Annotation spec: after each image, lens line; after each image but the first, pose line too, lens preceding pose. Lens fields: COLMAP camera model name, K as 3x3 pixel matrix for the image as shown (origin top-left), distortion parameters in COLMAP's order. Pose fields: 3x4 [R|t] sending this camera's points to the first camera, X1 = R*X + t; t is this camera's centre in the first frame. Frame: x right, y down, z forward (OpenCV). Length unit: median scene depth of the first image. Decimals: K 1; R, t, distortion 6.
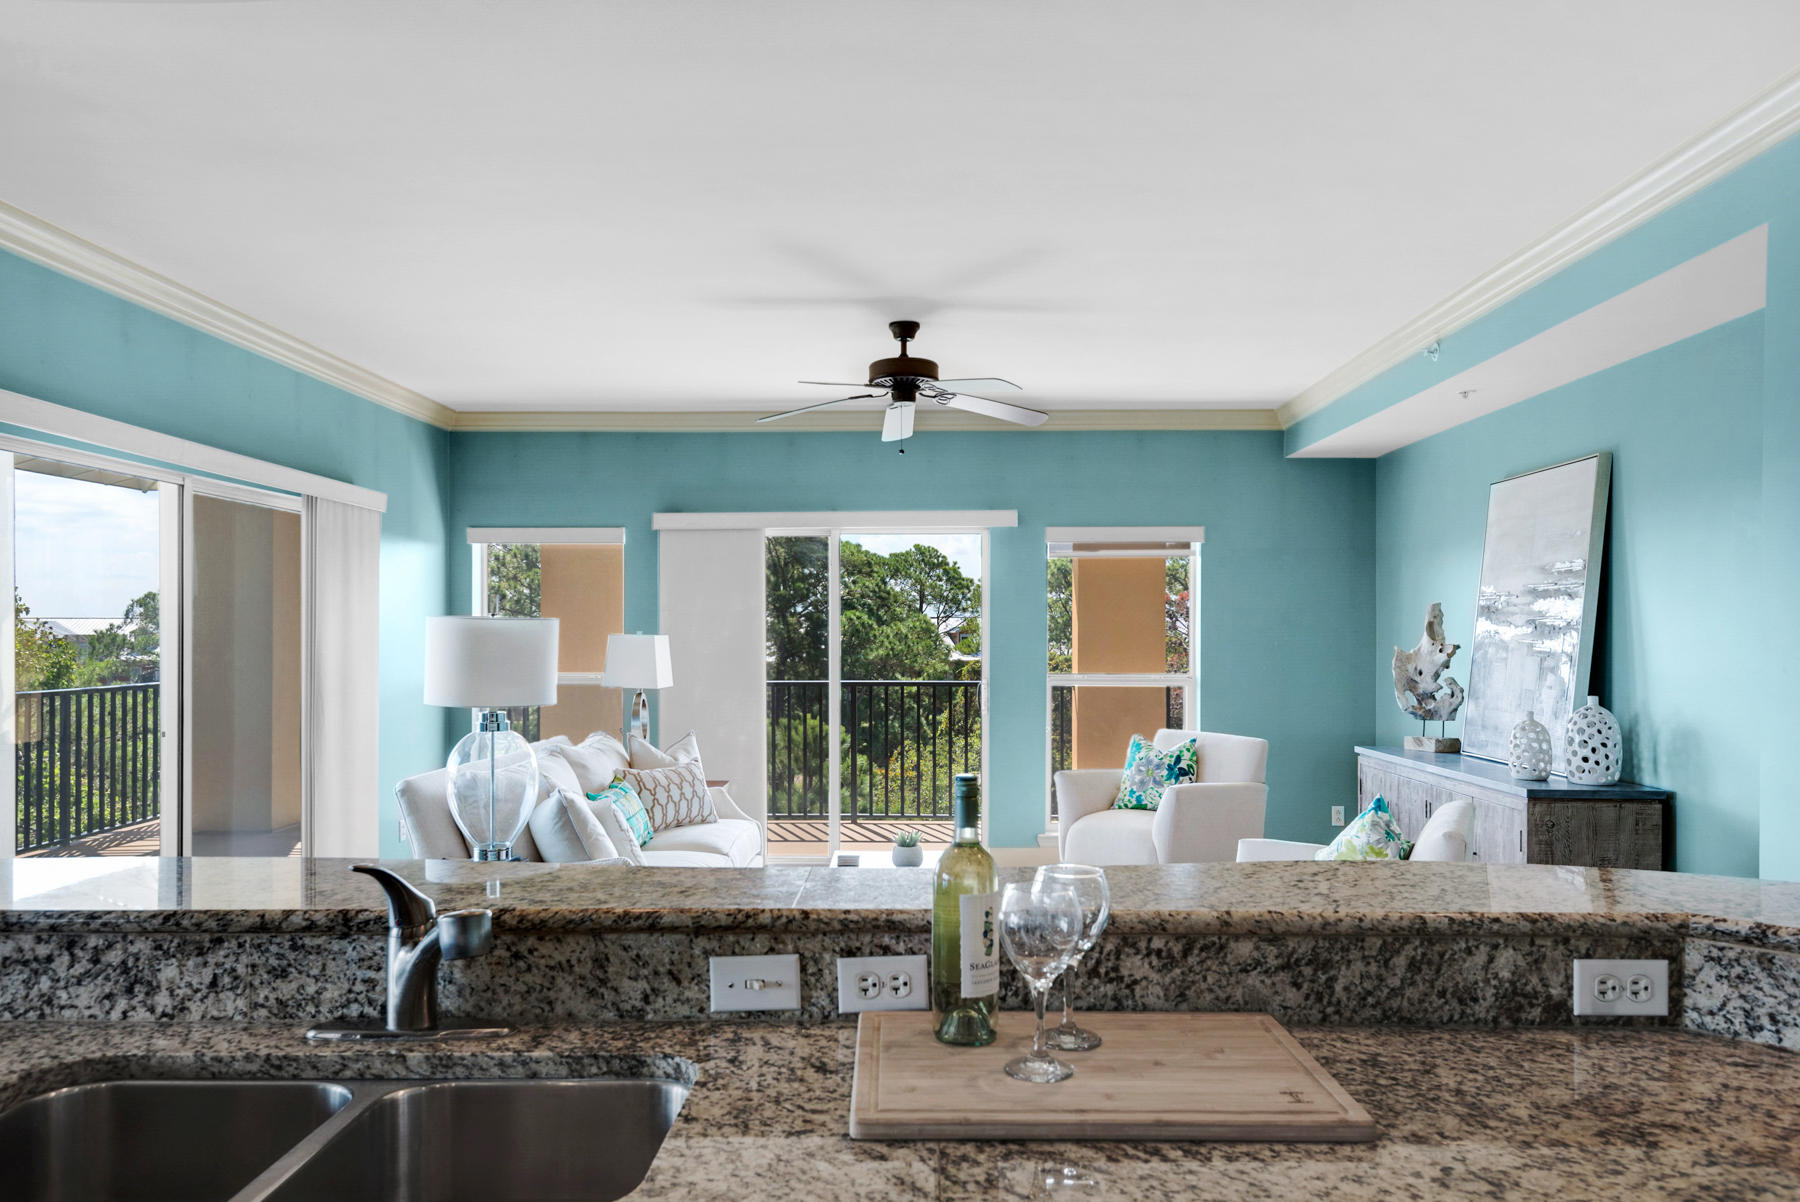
lens RADIAL K [[1286.3, 0, 893.4], [0, 1286.3, 630.0], [0, 0, 1]] dist [0.049727, -0.022081]
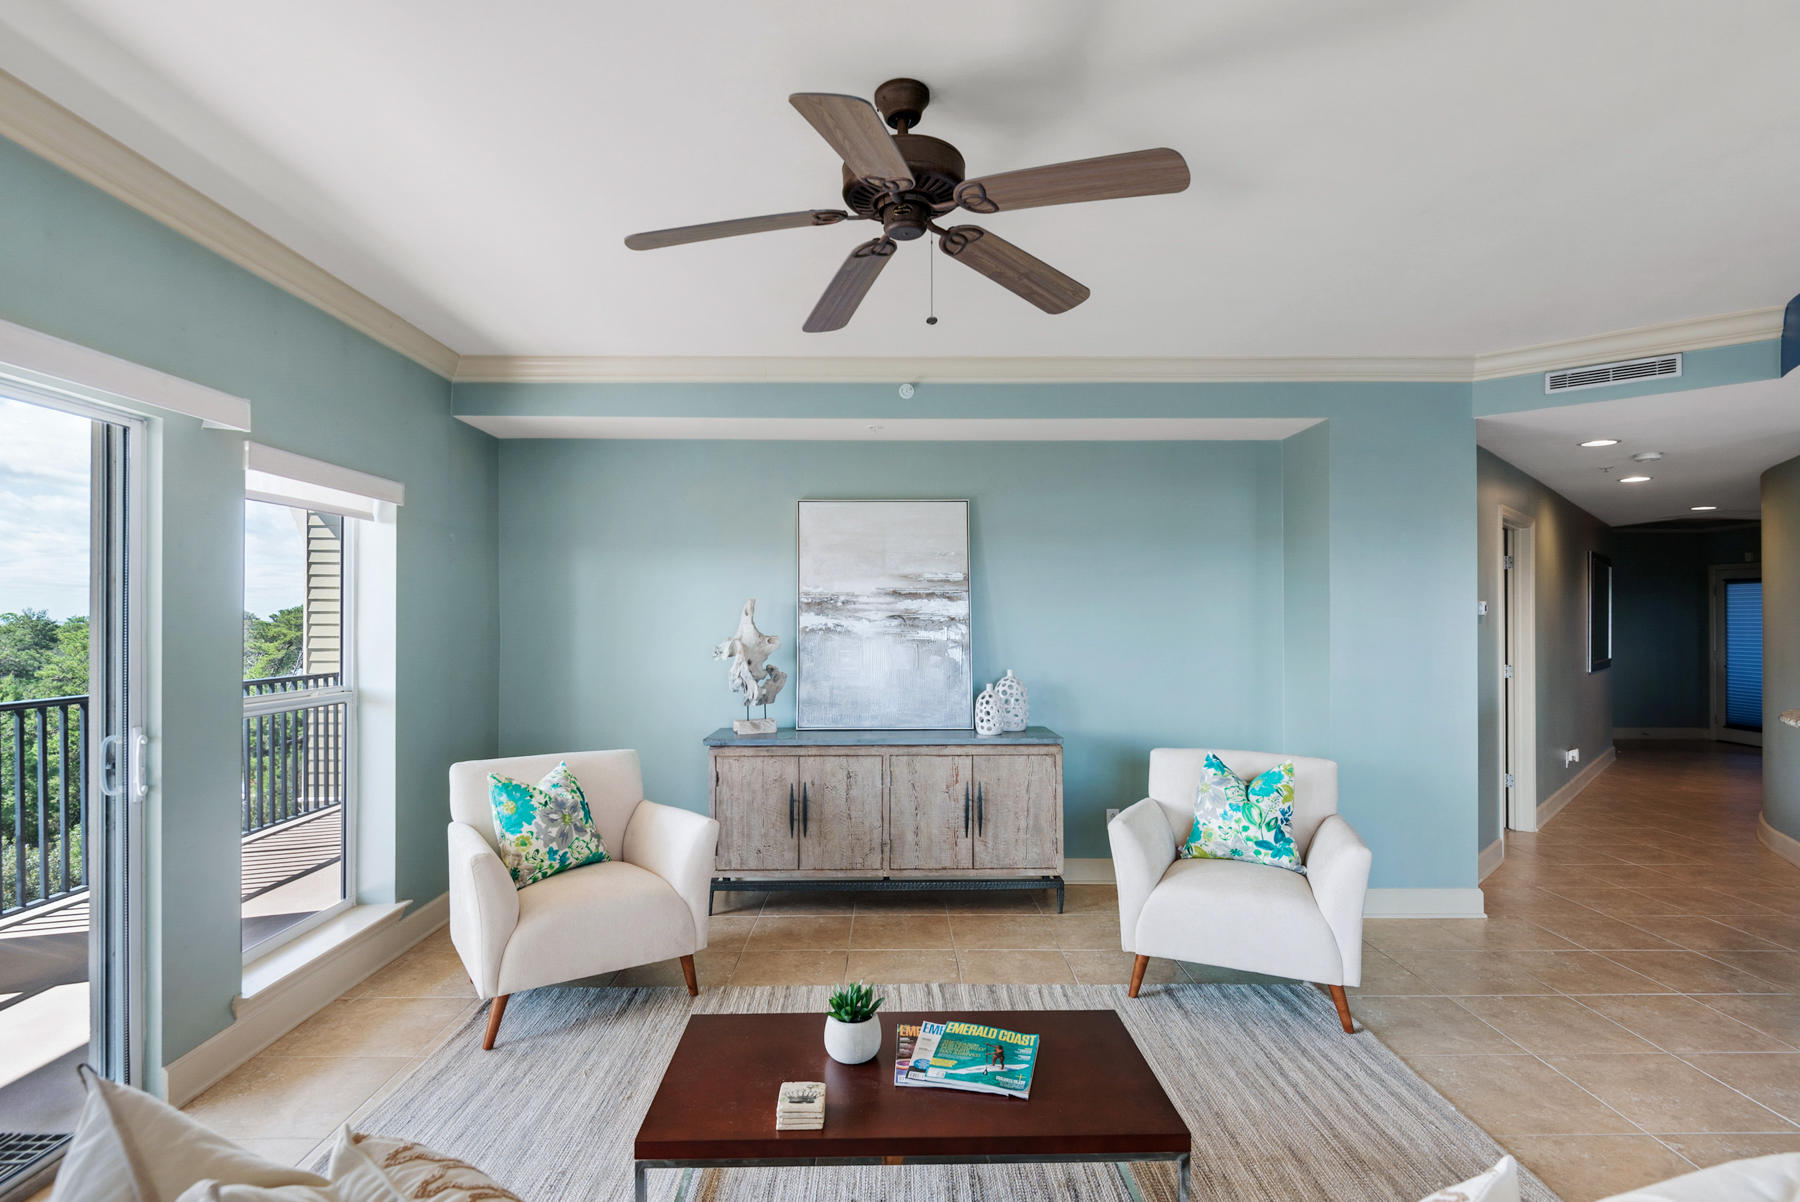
lens RADIAL K [[855.4, 0, 891.3], [0, 855.4, 618.7], [0, 0, 1]] dist [0.004995, -0.007094]
pose [[-0.039184, -0.002943, 0.999228, -0.372420], [-0.002701, 0.999992, 0.002840, -0.007133], [-0.999228, -0.002587, -0.039192, 1.052607]]
